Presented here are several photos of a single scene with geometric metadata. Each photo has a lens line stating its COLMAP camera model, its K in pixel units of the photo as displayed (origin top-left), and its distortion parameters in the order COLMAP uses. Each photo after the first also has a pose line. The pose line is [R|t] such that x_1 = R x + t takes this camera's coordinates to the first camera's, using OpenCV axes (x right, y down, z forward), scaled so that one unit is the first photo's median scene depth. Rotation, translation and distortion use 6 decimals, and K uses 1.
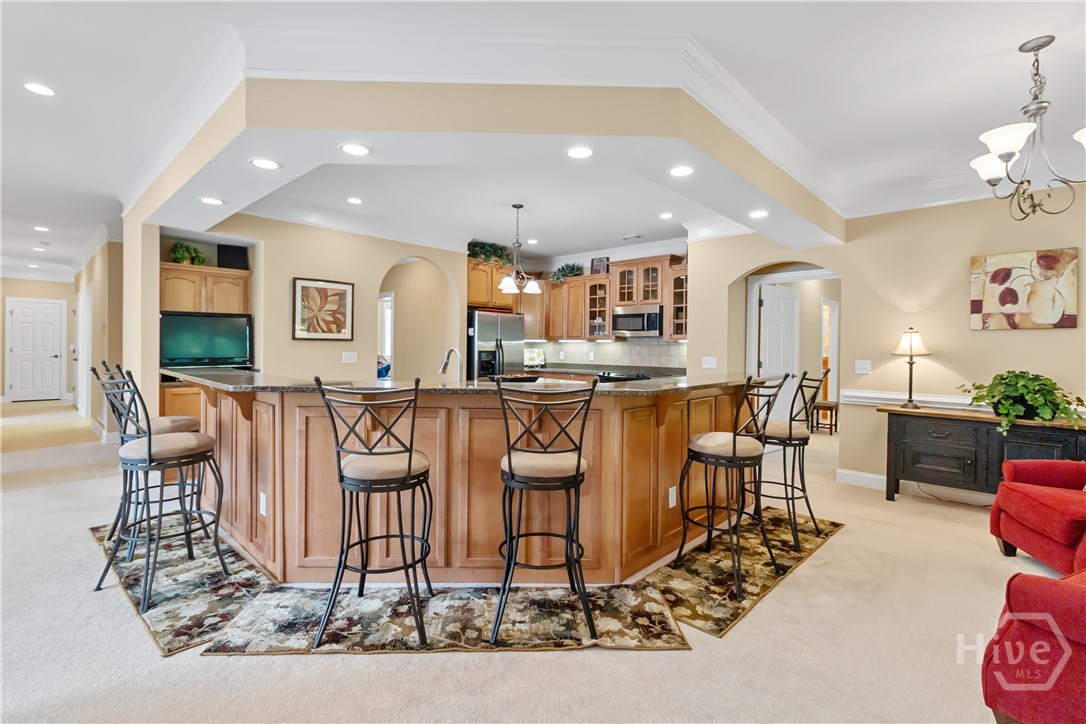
lens RADIAL K [[495.2, 0, 541.6], [0, 495.2, 349.5], [0, 0, 1]] dist [0.000577, 0.000346]
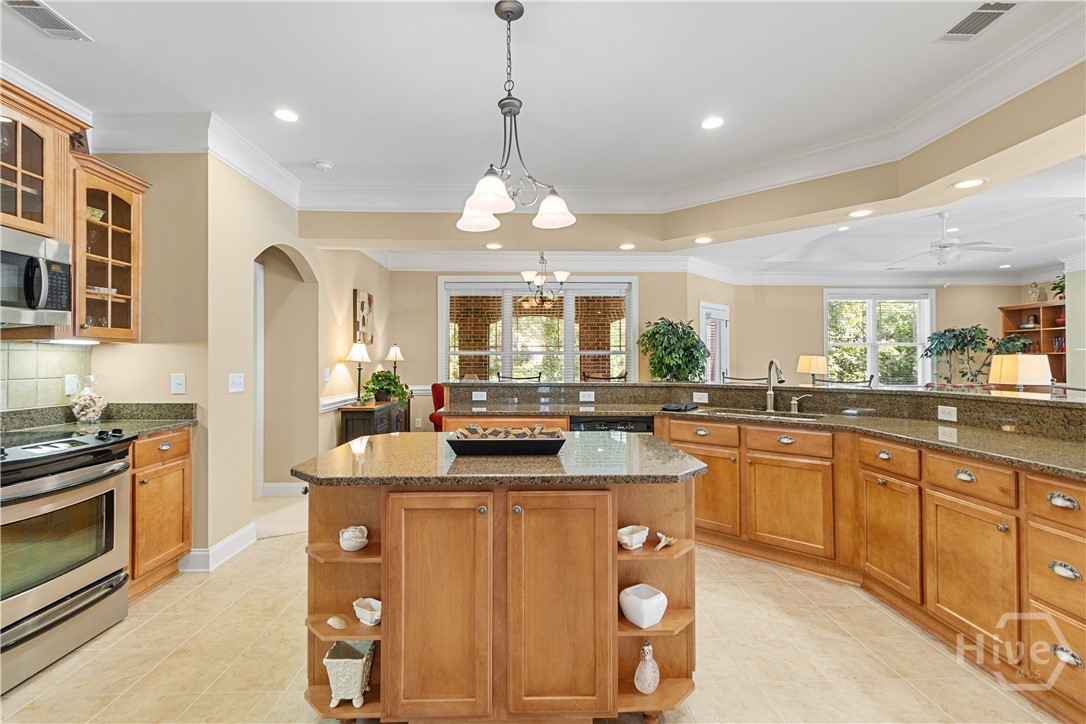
lens RADIAL K [[501.3, 0, 542.4], [0, 501.3, 358.8], [0, 0, 1]] dist [-0.000291, 0.000987]
pose [[-0.713240, -0.009193, 0.700860, -0.355049], [-0.001889, 0.999936, 0.011194, -0.009600], [-0.700918, 0.006660, -0.713211, 1.258540]]
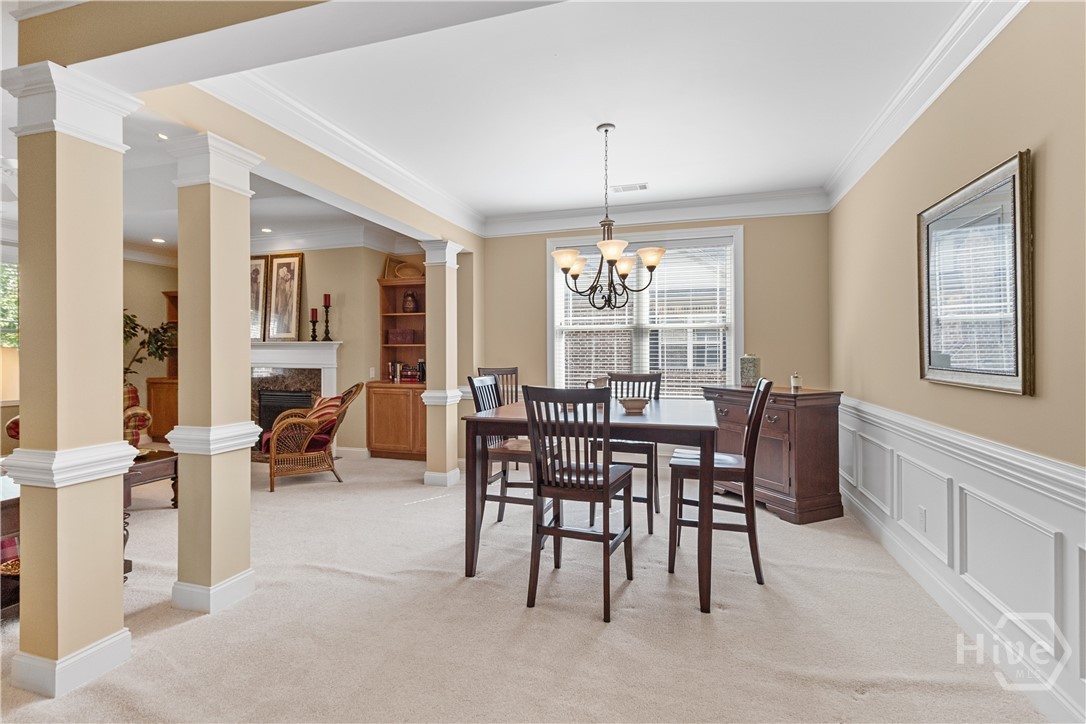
lens RADIAL K [[501.3, 0, 542.4], [0, 501.3, 358.8], [0, 0, 1]] dist [-0.000291, 0.000987]
pose [[-0.893380, -0.004555, -0.449278, -0.582775], [-0.012026, 0.999833, 0.013777, -0.009496], [0.449141, 0.017711, -0.893286, 0.739363]]
